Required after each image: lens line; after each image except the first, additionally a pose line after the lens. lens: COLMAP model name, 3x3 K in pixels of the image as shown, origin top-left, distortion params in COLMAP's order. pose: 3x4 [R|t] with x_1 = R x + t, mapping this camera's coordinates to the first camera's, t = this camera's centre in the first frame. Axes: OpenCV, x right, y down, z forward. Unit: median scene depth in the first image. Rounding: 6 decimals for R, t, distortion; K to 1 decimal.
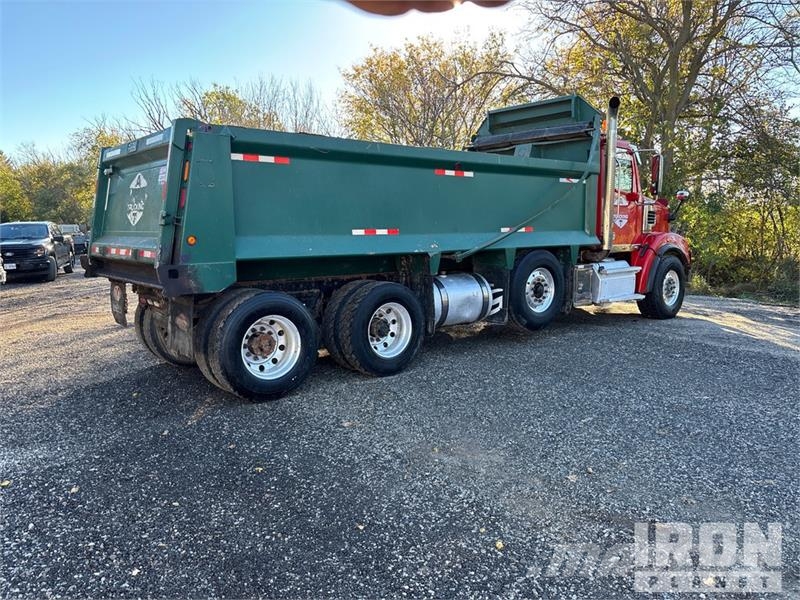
lens RADIAL K [[597.8, 0, 400.0], [0, 597.8, 300.0], [0, 0, 1]] dist [0.082675, -0.112500]
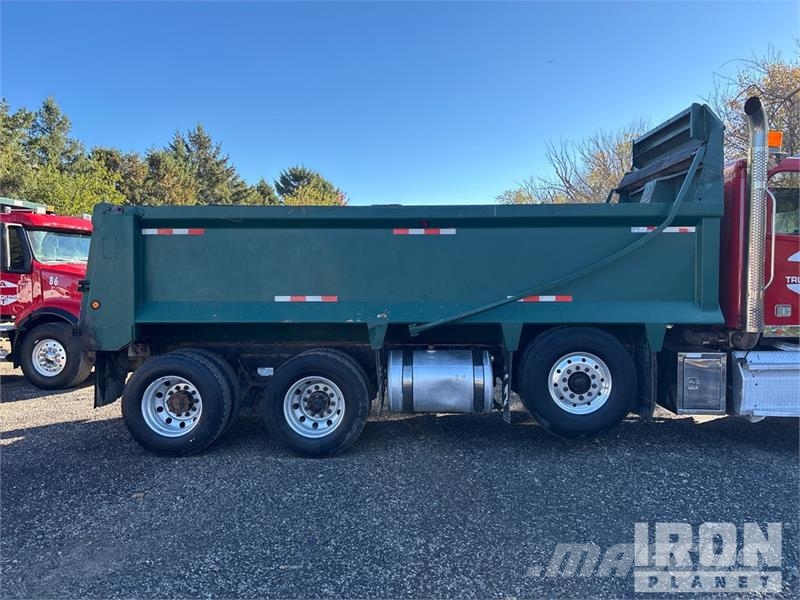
lens RADIAL K [[597.8, 0, 400.0], [0, 597.8, 300.0], [0, 0, 1]] dist [0.082675, -0.112500]
pose [[0.752470, 0.032791, -0.657810, 0.616940], [-0.083658, 0.995429, -0.046076, -0.072692], [0.653292, 0.089702, 0.751773, 0.349276]]
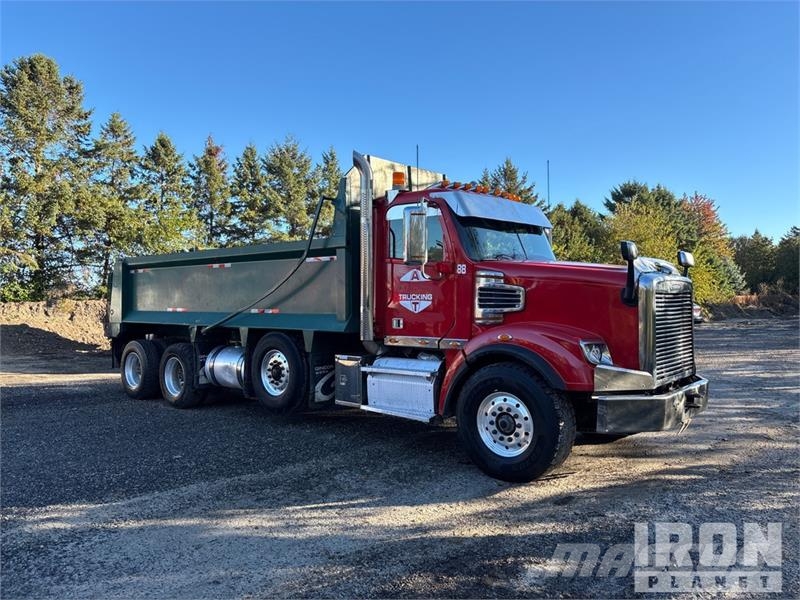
lens RADIAL K [[597.8, 0, 400.0], [0, 597.8, 300.0], [0, 0, 1]] dist [0.082675, -0.112500]
pose [[0.196264, 0.011835, -0.980480, 1.403216], [-0.112254, 0.993624, -0.010477, -0.167064], [0.974104, 0.112119, 0.196341, 1.120867]]
